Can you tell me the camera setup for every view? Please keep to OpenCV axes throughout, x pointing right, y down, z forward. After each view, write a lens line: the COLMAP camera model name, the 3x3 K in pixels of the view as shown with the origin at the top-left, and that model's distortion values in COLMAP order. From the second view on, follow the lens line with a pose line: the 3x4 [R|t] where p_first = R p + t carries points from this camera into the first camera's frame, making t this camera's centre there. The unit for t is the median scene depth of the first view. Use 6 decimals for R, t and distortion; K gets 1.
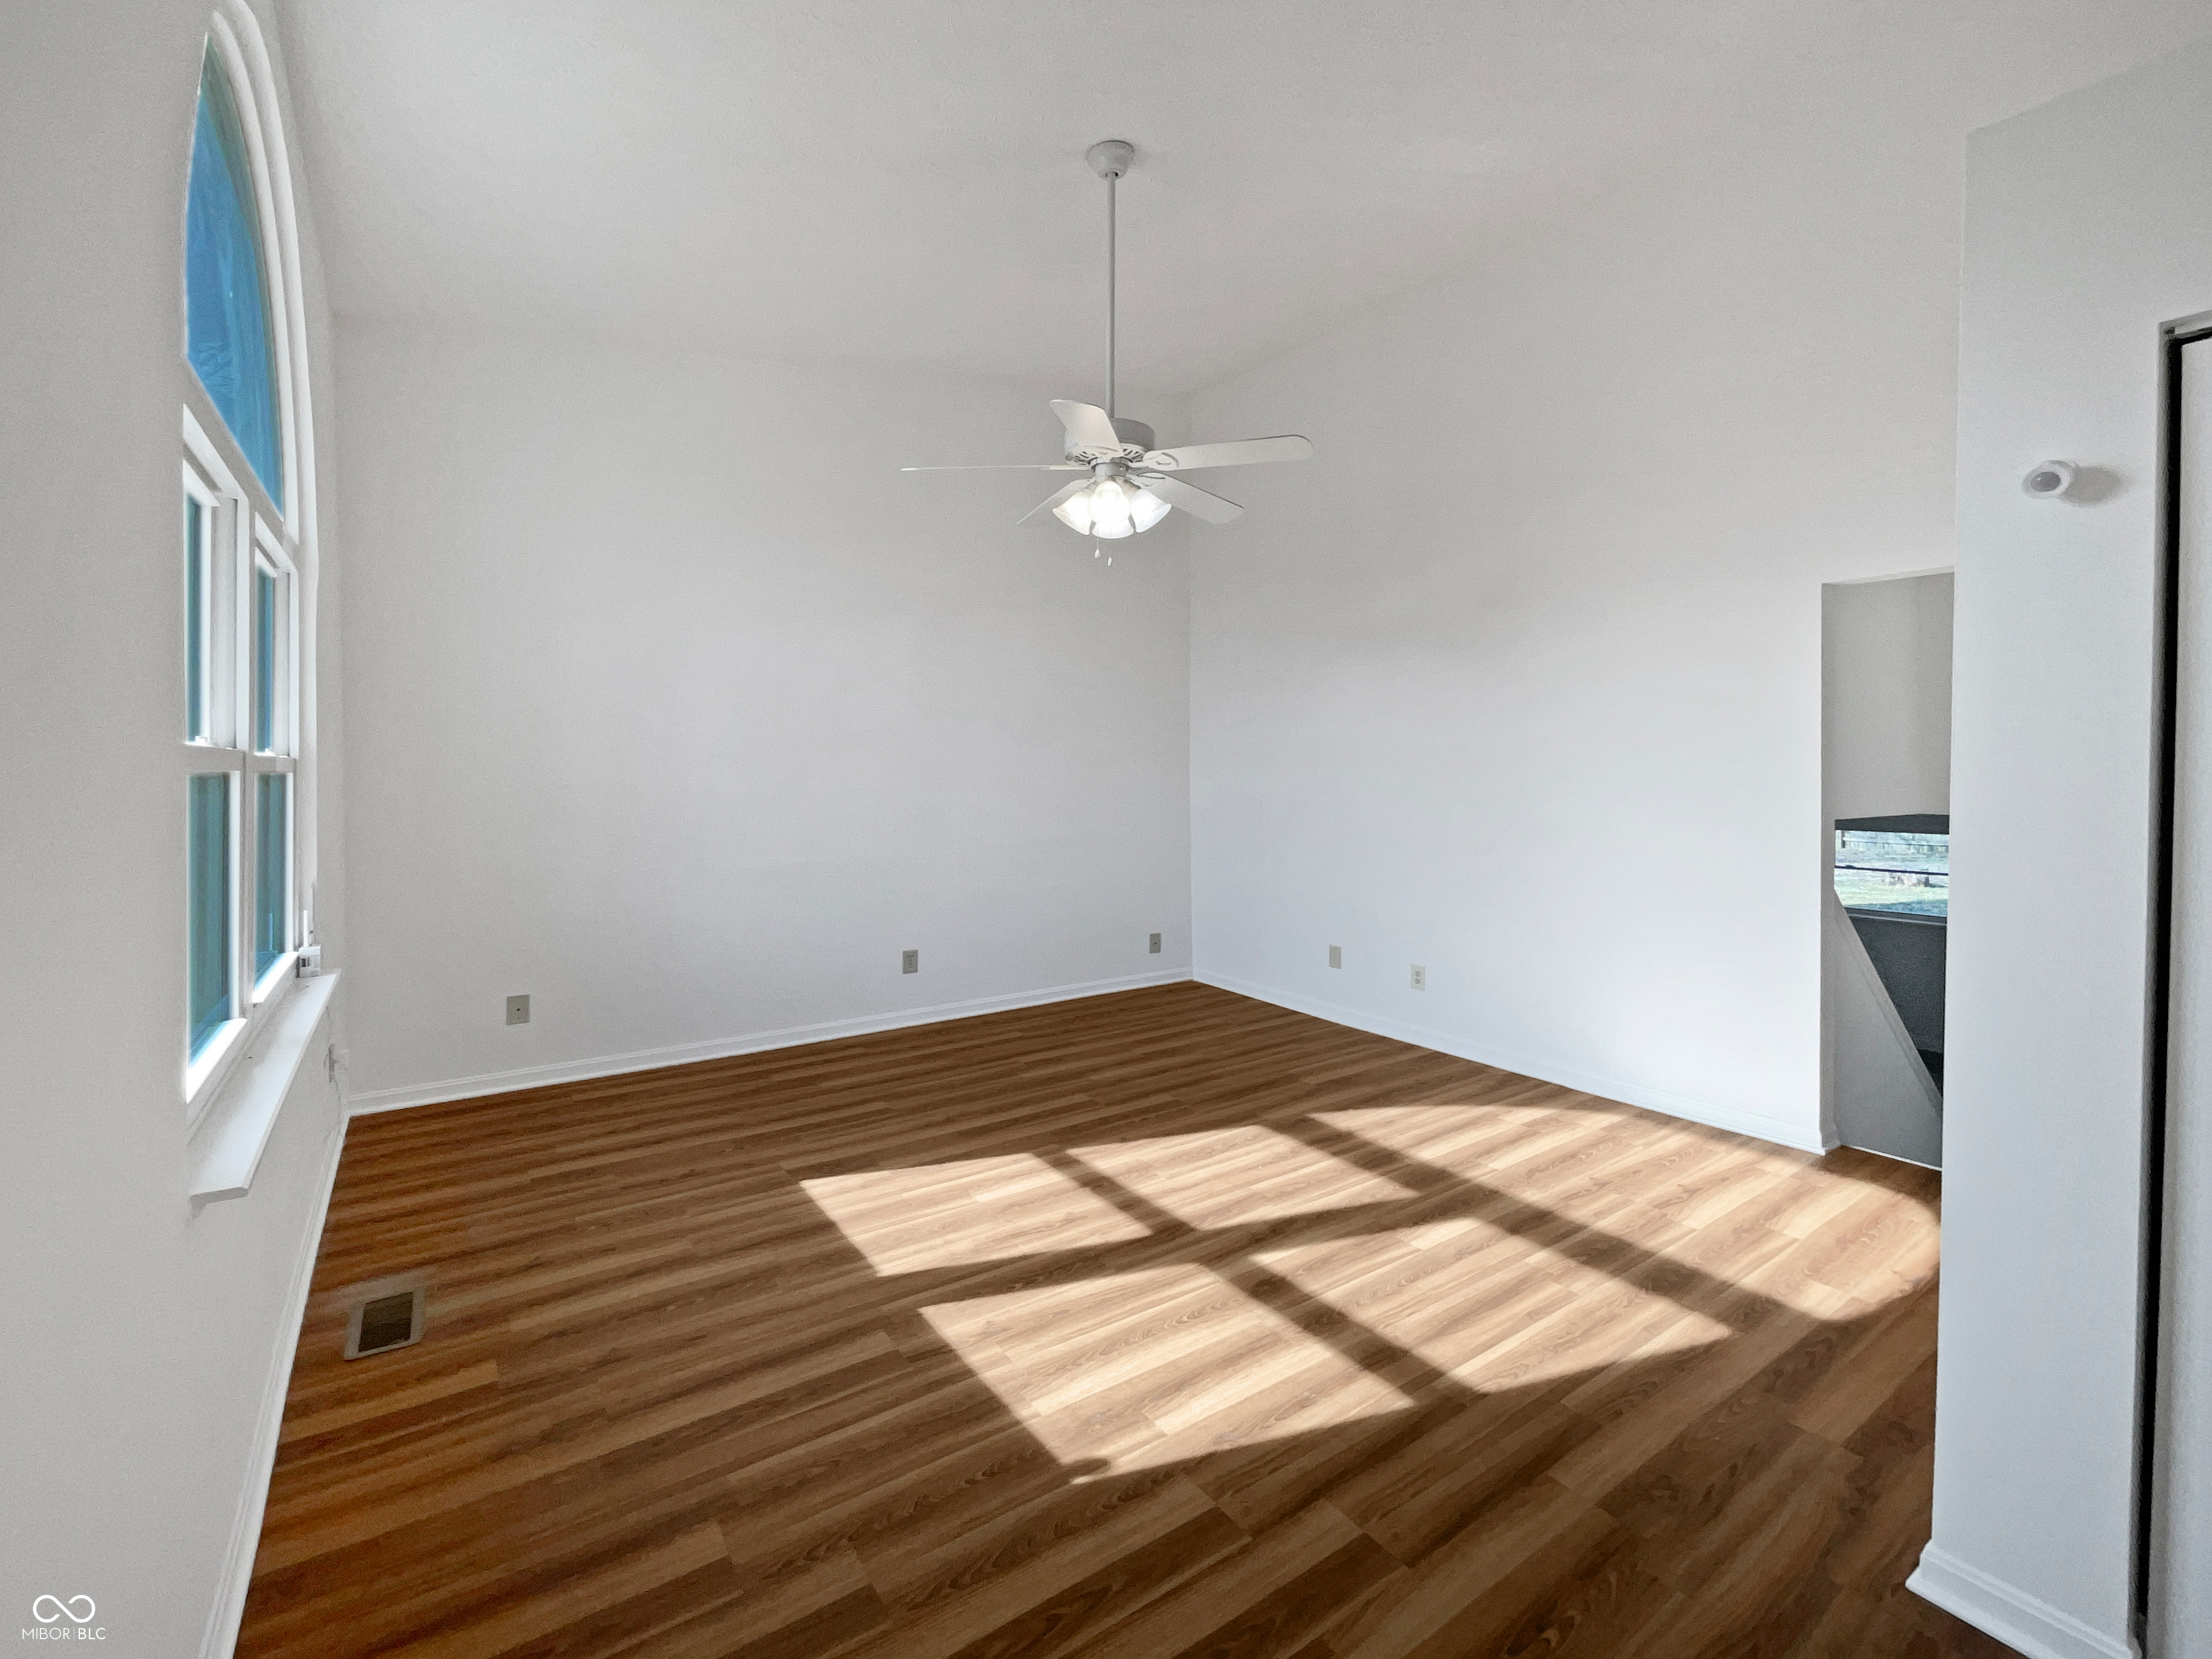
lens RADIAL K [[946.8, 0, 1109.8], [0, 946.8, 787.9], [0, 0, 1]] dist [0.001342, 0.000274]
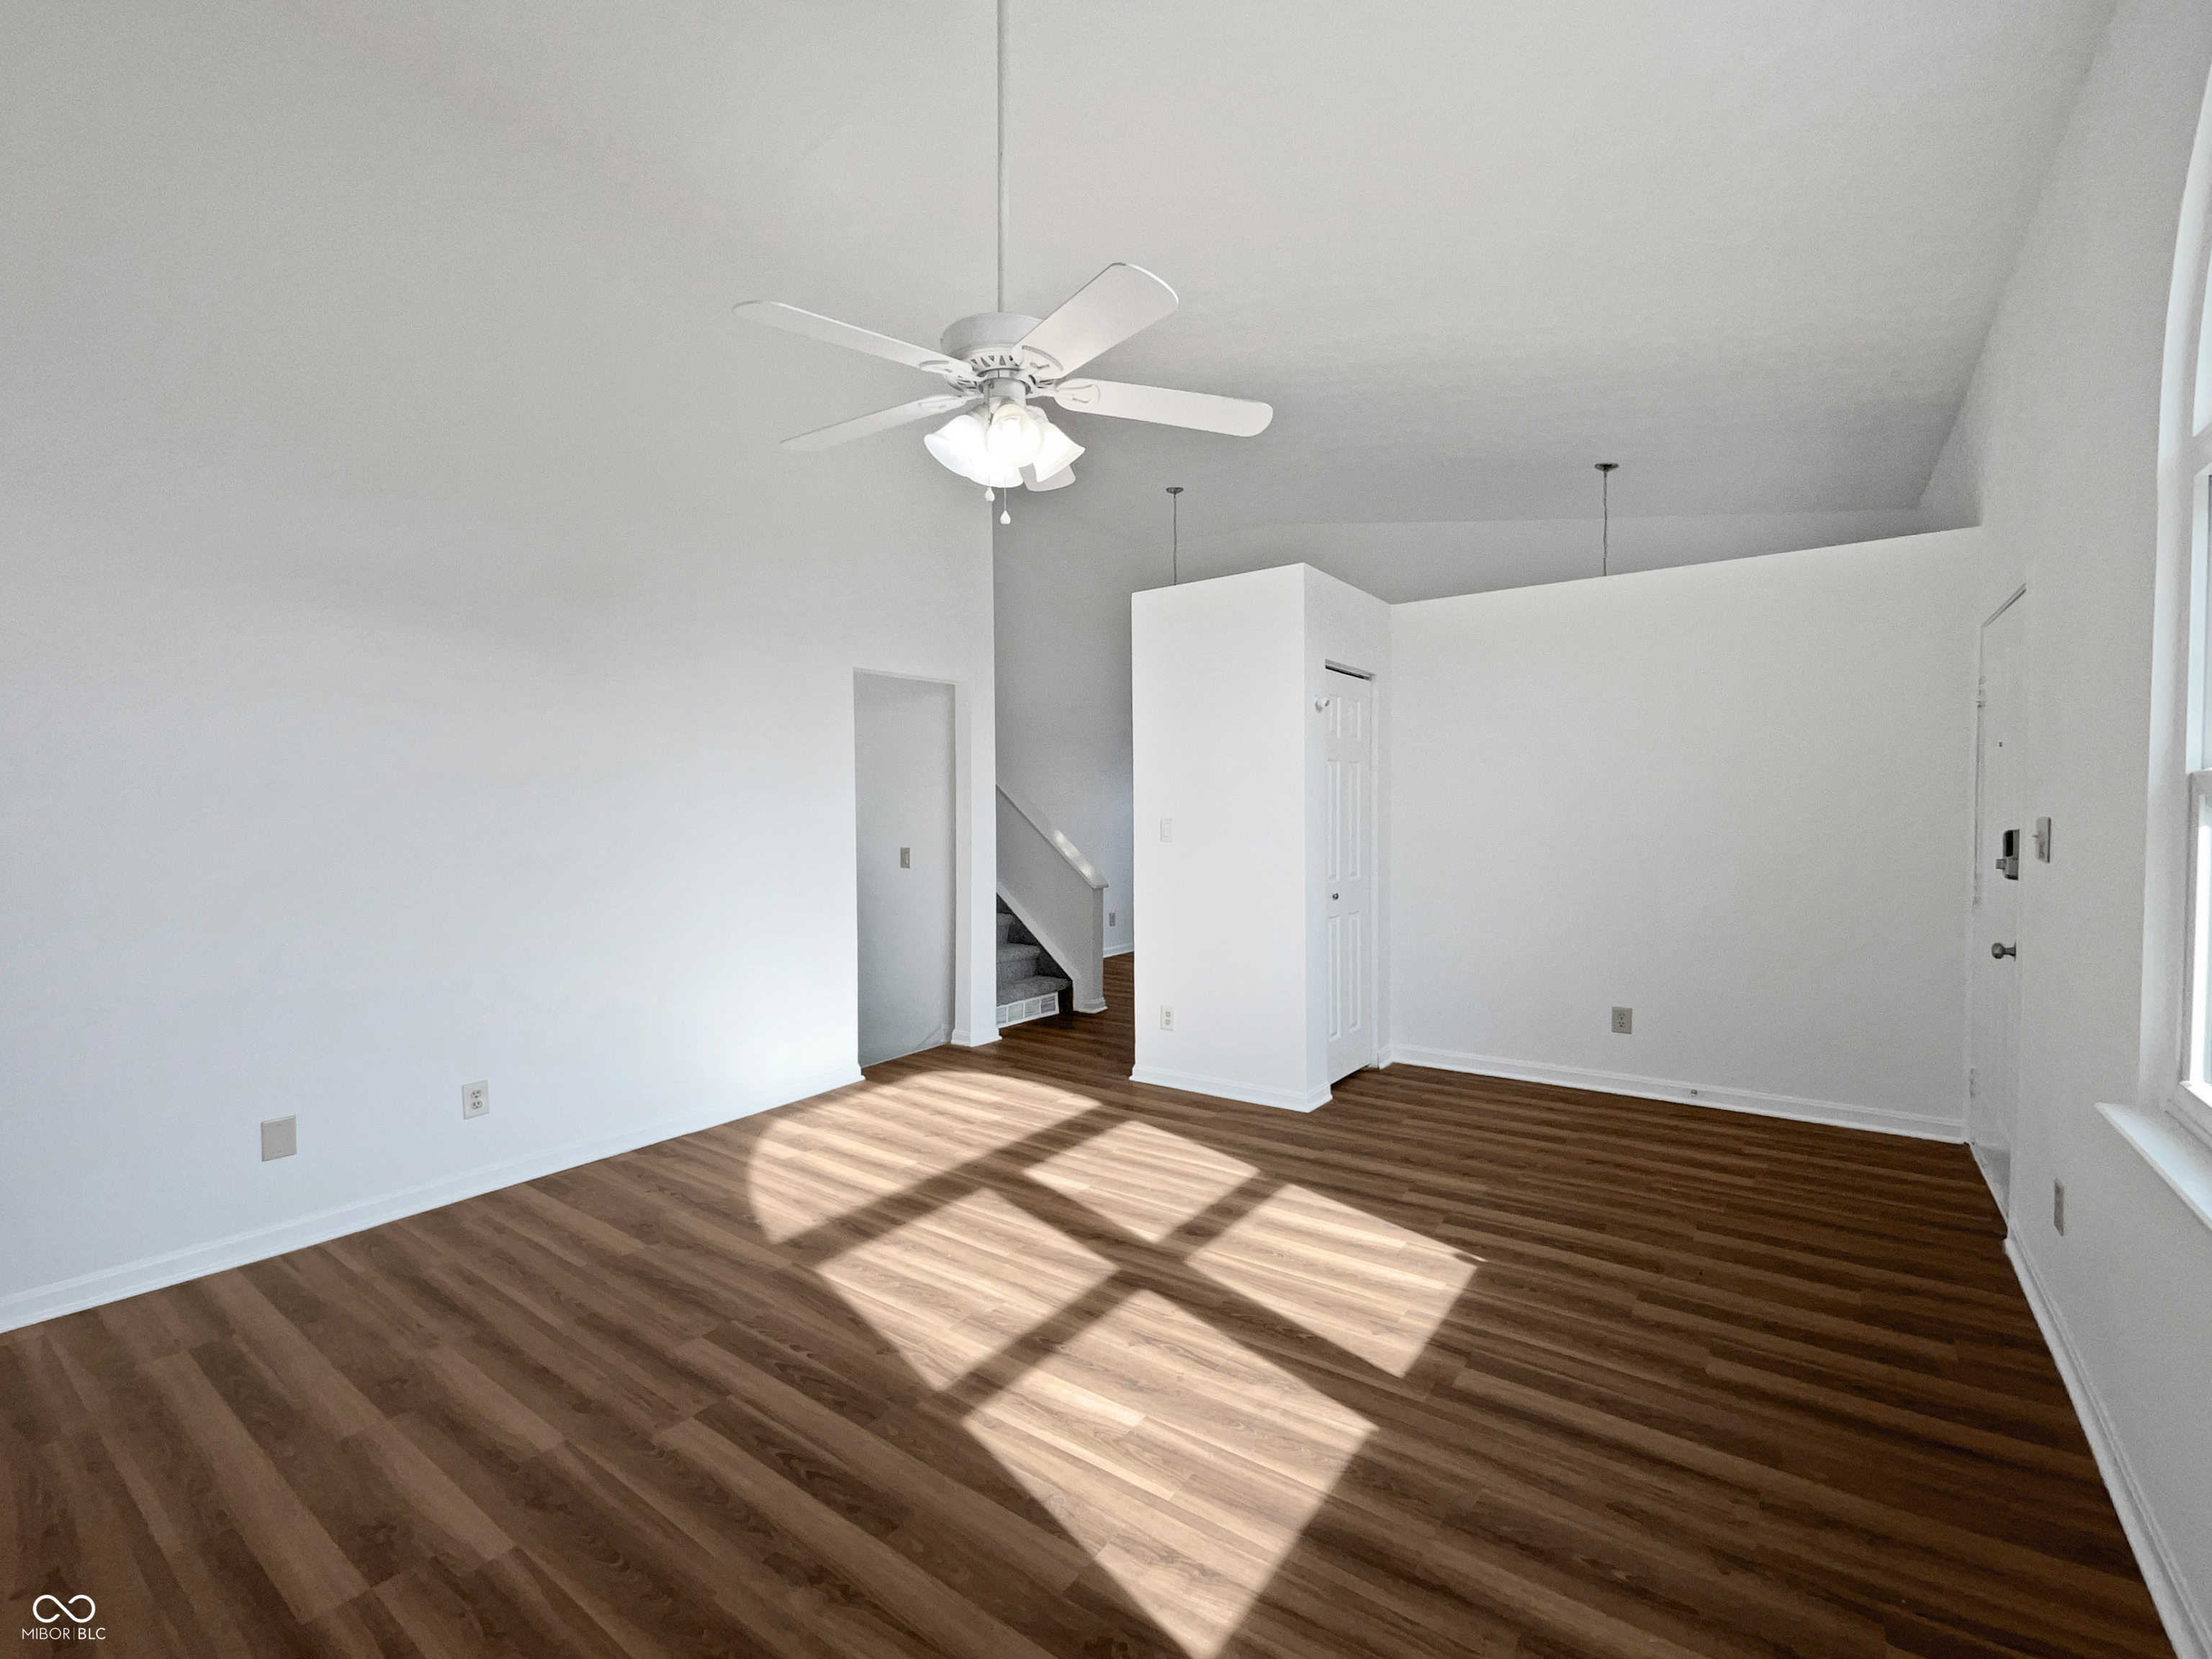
lens RADIAL K [[972.6, 0, 1106.0], [0, 972.6, 829.5], [0, 0, 1]] dist [0.012765, 0.000240]
pose [[-0.321308, -0.021155, 0.946738, -0.812034], [0.016014, 0.999486, 0.027769, -0.018910], [-0.946839, 0.024083, -0.320804, 1.261833]]
